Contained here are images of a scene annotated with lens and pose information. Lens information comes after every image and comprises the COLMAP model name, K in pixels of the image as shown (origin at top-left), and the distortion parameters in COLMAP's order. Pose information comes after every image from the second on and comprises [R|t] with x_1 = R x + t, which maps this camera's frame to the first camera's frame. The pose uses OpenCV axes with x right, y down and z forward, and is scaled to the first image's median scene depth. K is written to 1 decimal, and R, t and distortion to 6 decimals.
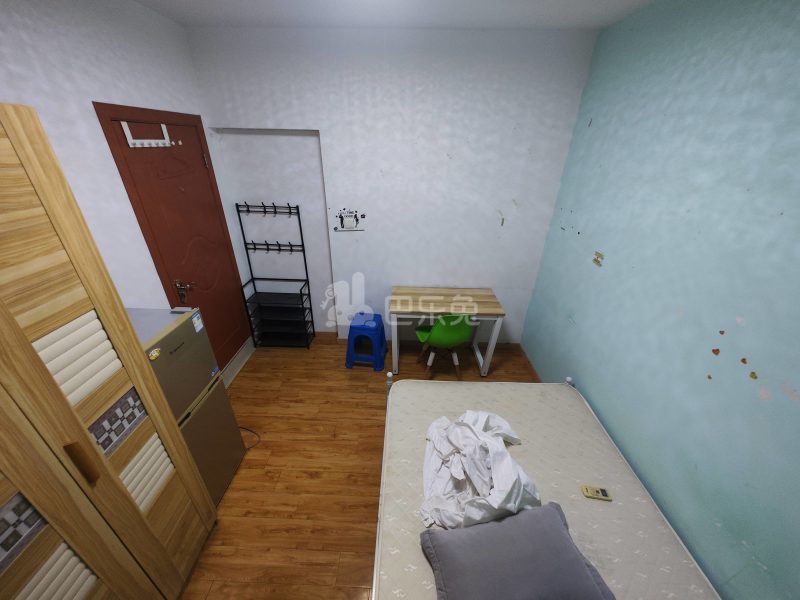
lens RADIAL K [[301.4, 0, 397.9], [0, 301.4, 299.2], [0, 0, 1]] dist [0.000974, -0.000516]
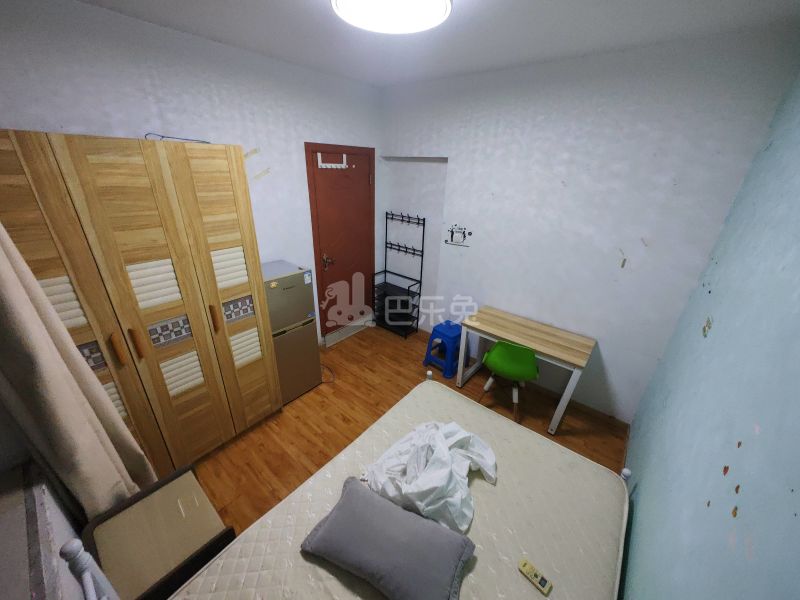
lens RADIAL K [[301.4, 0, 397.9], [0, 301.4, 299.2], [0, 0, 1]] dist [0.000974, -0.000516]
pose [[0.786432, 0.258625, -0.560926, 0.413043], [-0.300910, 0.953488, 0.017740, 0.010421], [0.539424, 0.154837, 0.827676, -0.003959]]
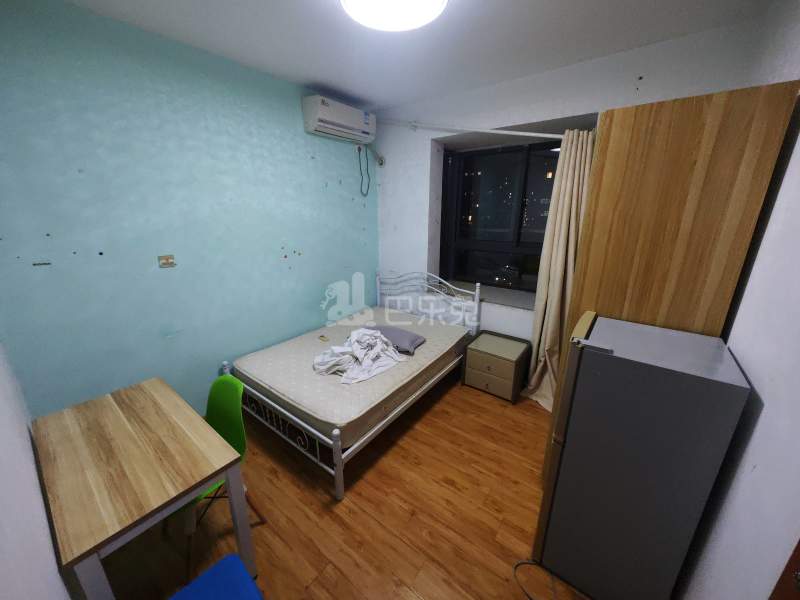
lens RADIAL K [[301.4, 0, 397.9], [0, 301.4, 299.2], [0, 0, 1]] dist [0.000974, -0.000516]
pose [[-0.812700, -0.182096, 0.553497, -0.498033], [0.257512, 0.739869, 0.621516, -0.417319], [-0.522691, 0.647638, -0.554400, 1.092165]]
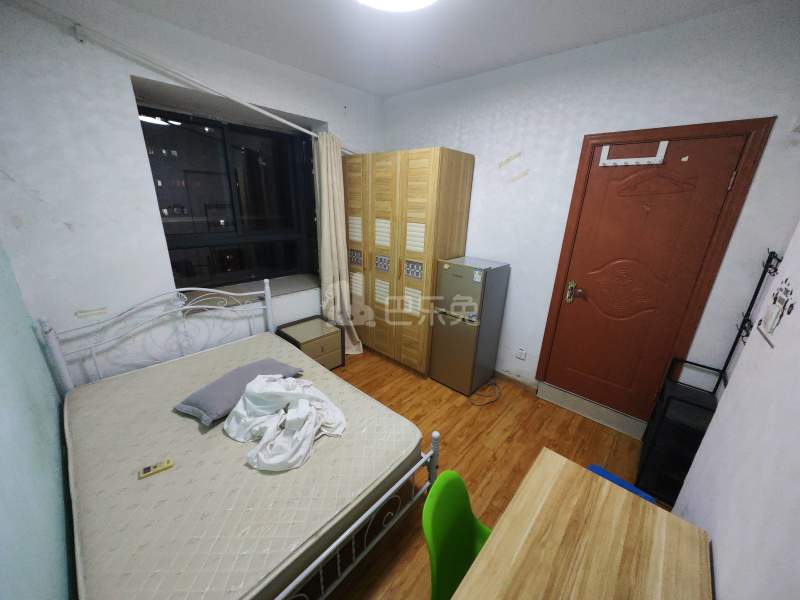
lens RADIAL K [[301.4, 0, 397.9], [0, 301.4, 299.2], [0, 0, 1]] dist [0.000974, -0.000516]
pose [[-0.655584, 0.202036, -0.727593, 0.487323], [-0.385599, 0.738878, 0.552606, -0.354548], [0.649248, 0.642839, -0.406492, 0.998566]]
